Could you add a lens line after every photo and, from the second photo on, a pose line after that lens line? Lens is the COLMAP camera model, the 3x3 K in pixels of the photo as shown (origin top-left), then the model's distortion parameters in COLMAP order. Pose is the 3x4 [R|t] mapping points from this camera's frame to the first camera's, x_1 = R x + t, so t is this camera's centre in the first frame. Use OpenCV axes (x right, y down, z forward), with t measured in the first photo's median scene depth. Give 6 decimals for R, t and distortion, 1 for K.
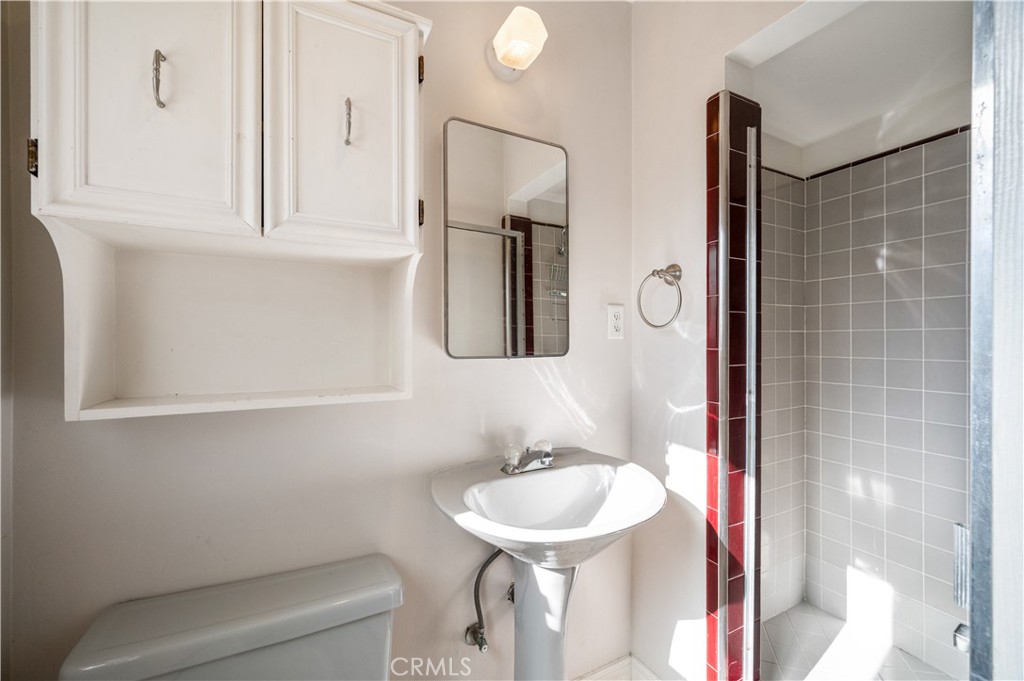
lens RADIAL K [[418.3, 0, 512.0], [0, 418.3, 341.2], [0, 0, 1]] dist [0.001065, 0.000029]
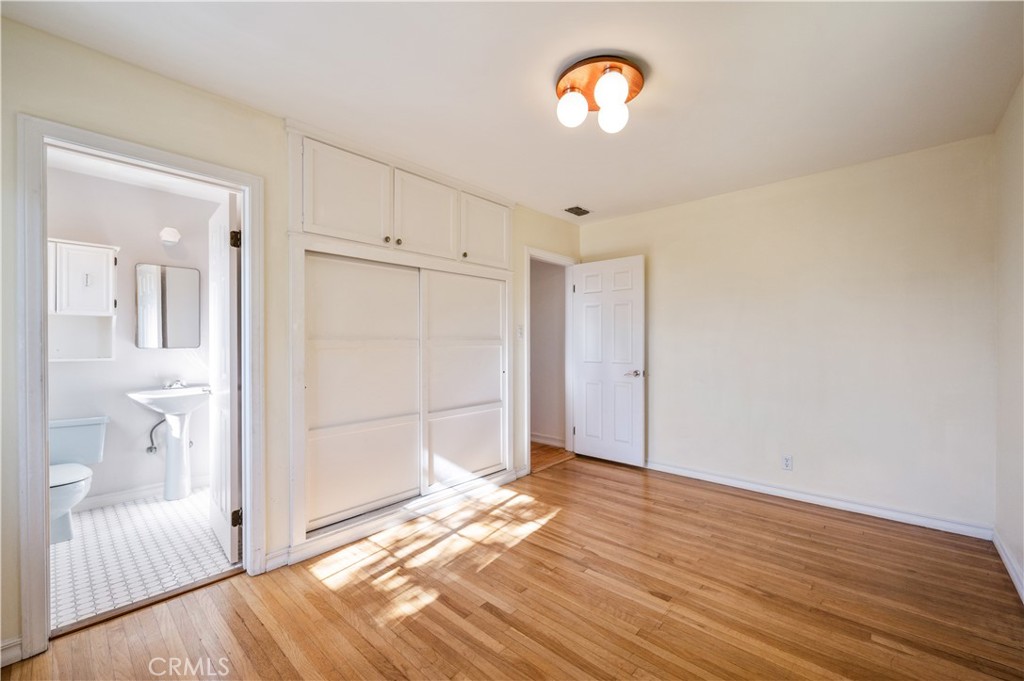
lens RADIAL K [[425.8, 0, 515.9], [0, 425.8, 341.0], [0, 0, 1]] dist [0.001081, 0.000301]
pose [[0.943953, -0.000353, 0.330078, 1.466721], [0.004398, 0.999924, -0.011506, 0.042581], [-0.330049, 0.012313, 0.943883, -2.861795]]
